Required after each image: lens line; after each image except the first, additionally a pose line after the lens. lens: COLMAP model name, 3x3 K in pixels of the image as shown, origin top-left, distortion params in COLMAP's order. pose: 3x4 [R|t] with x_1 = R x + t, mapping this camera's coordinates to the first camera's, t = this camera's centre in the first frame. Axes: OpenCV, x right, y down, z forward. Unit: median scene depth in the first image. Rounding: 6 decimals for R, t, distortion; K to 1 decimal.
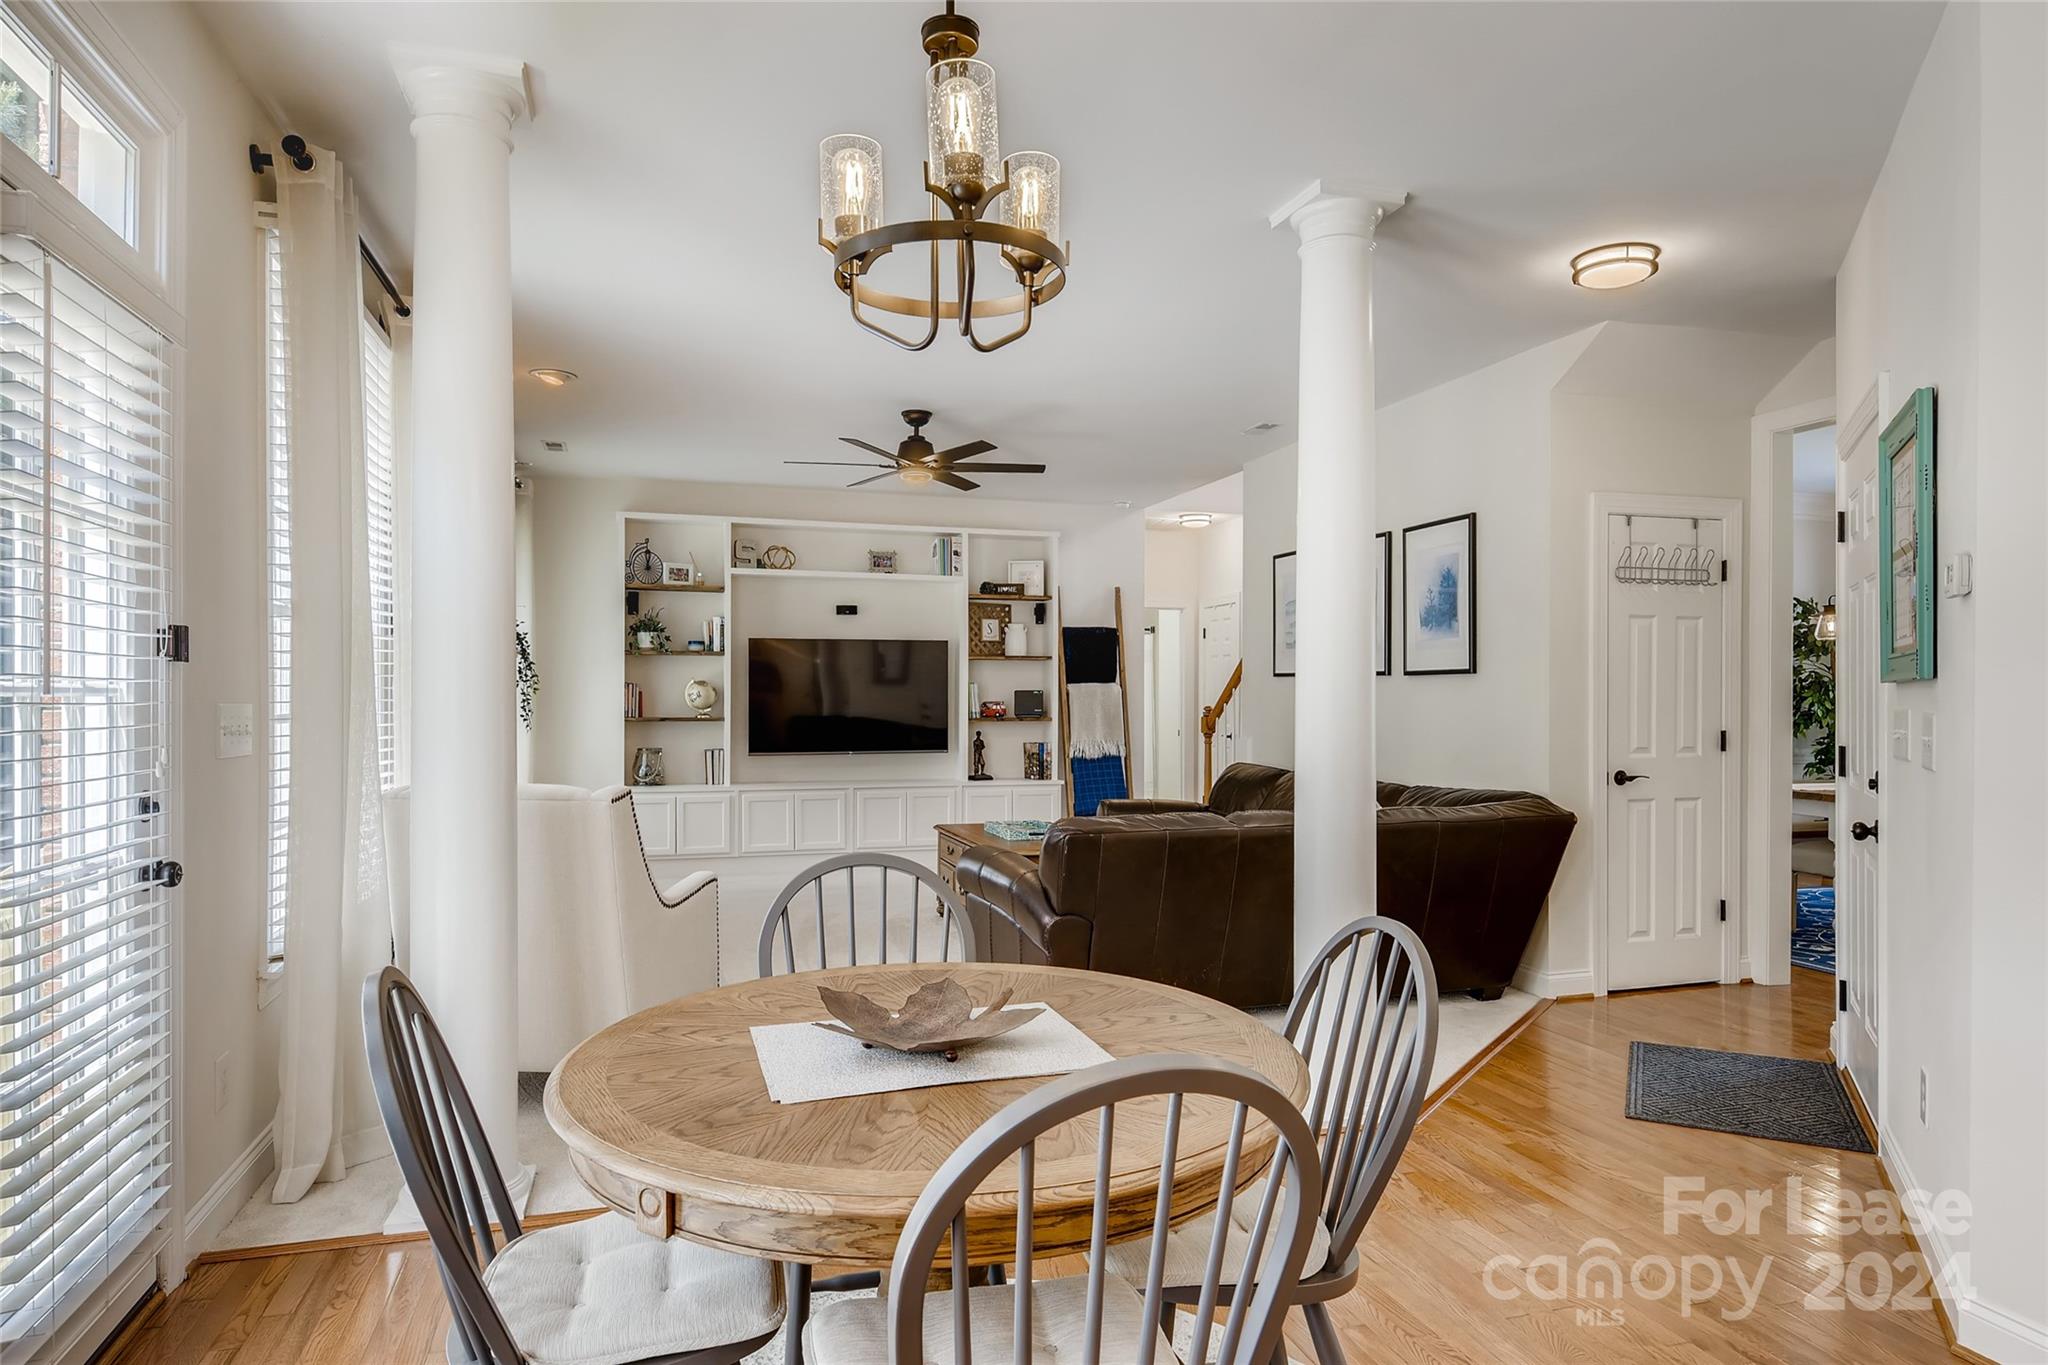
lens RADIAL K [[1211.6, 0, 1022.3], [0, 1211.6, 690.8], [0, 0, 1]] dist [0.012571, -0.003351]
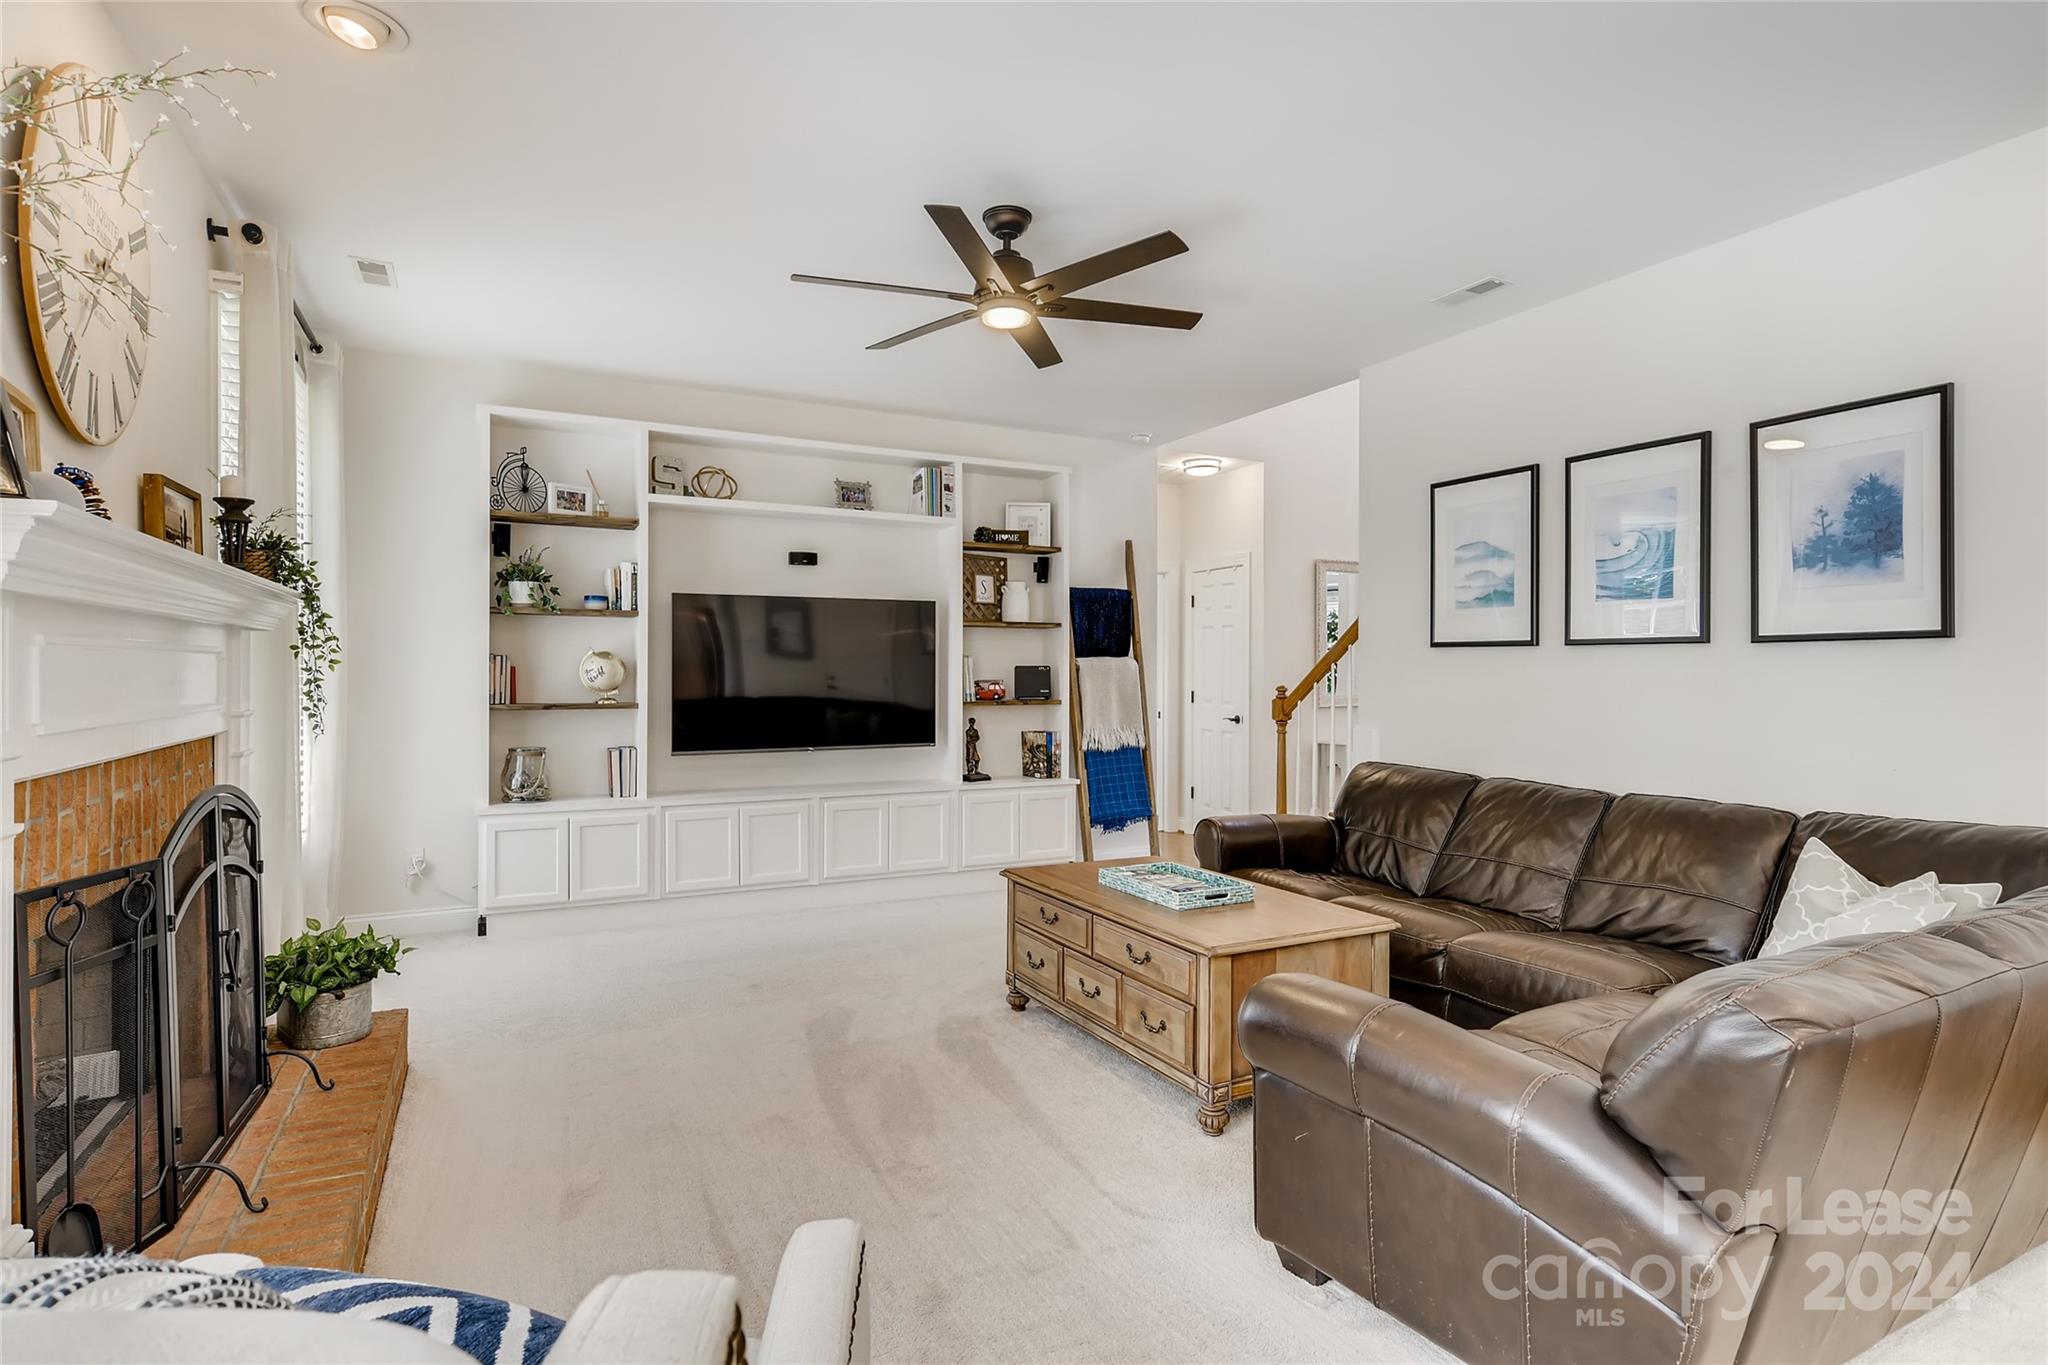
lens RADIAL K [[1027.5, 0, 1017.0], [0, 1027.5, 670.9], [0, 0, 1]] dist [-0.003936, 0.000406]
pose [[0.985132, 0.000241, 0.171801, -0.129242], [-0.000684, 0.999997, 0.002519, 0.001318], [-0.171800, -0.002599, 0.985128, 0.364328]]
